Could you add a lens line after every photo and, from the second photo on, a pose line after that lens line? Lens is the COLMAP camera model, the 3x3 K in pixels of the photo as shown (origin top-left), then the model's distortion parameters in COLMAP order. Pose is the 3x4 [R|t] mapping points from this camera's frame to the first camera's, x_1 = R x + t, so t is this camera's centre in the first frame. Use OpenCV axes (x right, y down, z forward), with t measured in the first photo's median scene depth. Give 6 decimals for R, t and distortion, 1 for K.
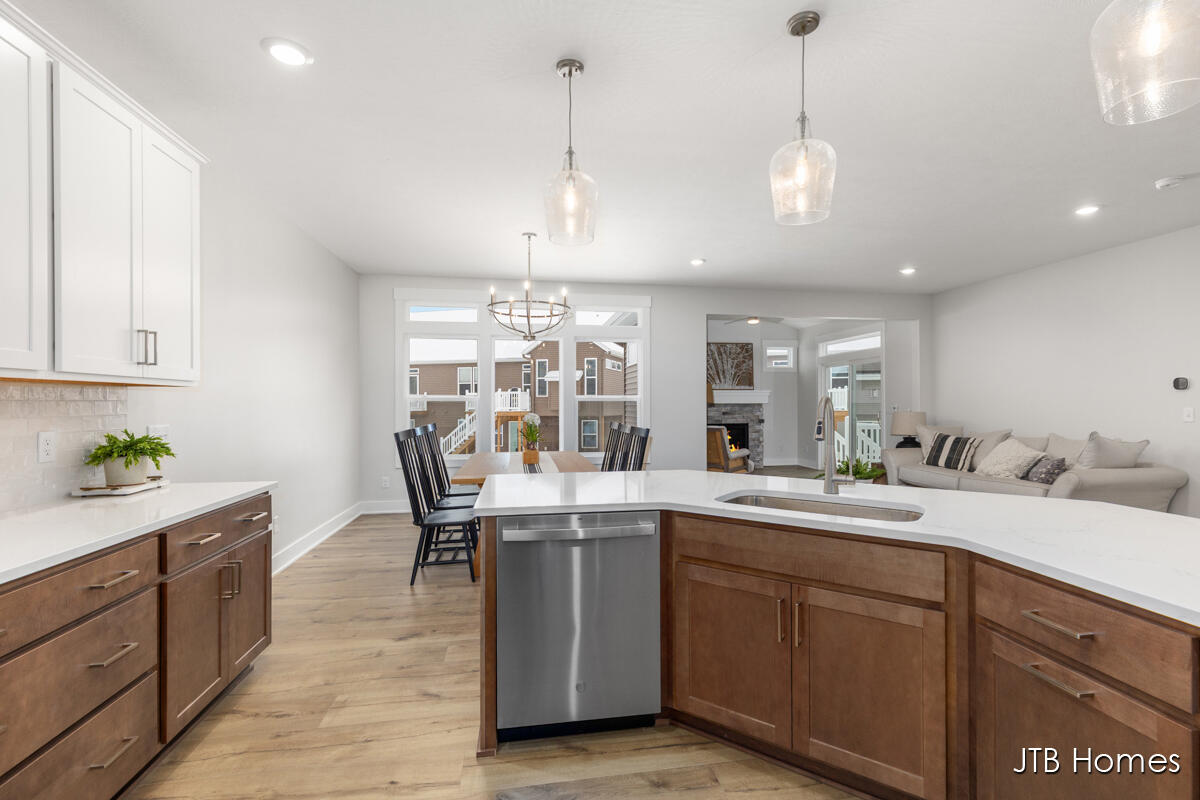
lens RADIAL K [[538.7, 0, 608.4], [0, 538.7, 404.3], [0, 0, 1]] dist [0.003408, -0.000538]
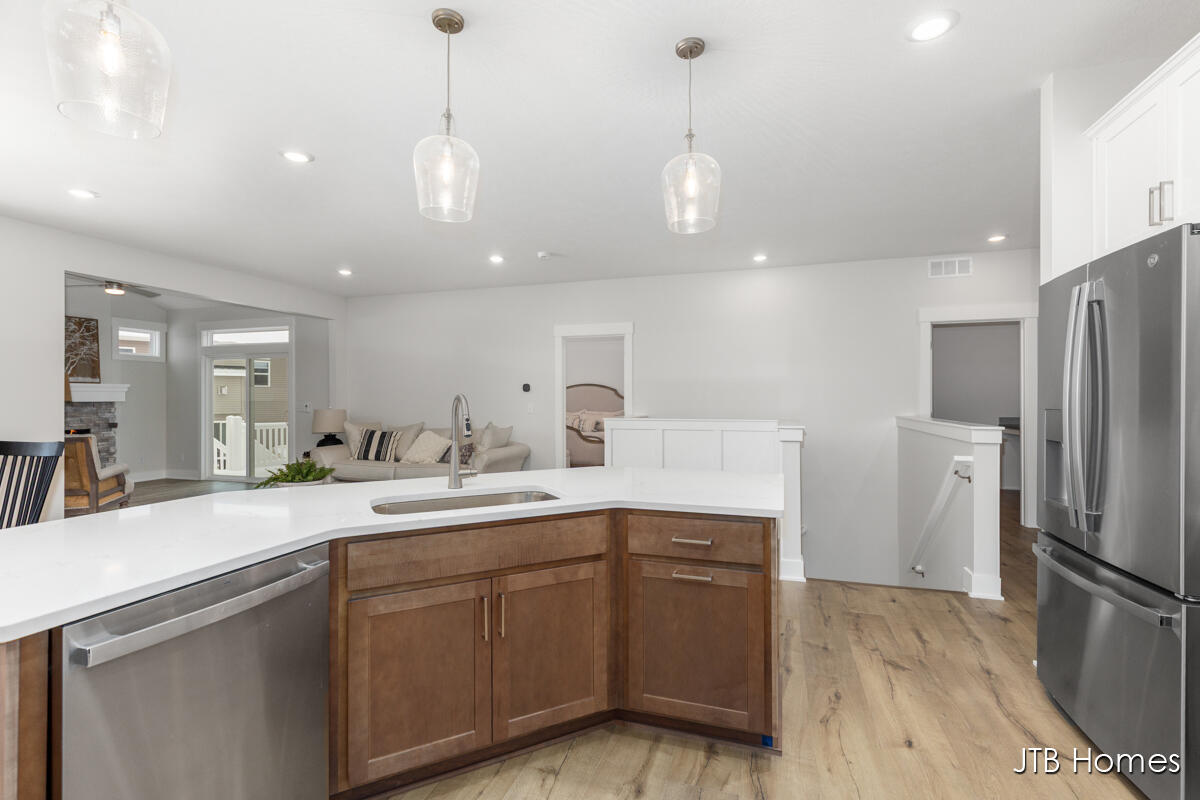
lens RADIAL K [[538.7, 0, 604.0], [0, 538.7, 396.1], [0, 0, 1]] dist [0.003408, -0.000538]
pose [[0.454447, 0.006955, 0.890747, -0.346185], [0.003818, 0.999945, -0.009755, 0.000689], [-0.890766, 0.007835, 0.454396, 0.258225]]
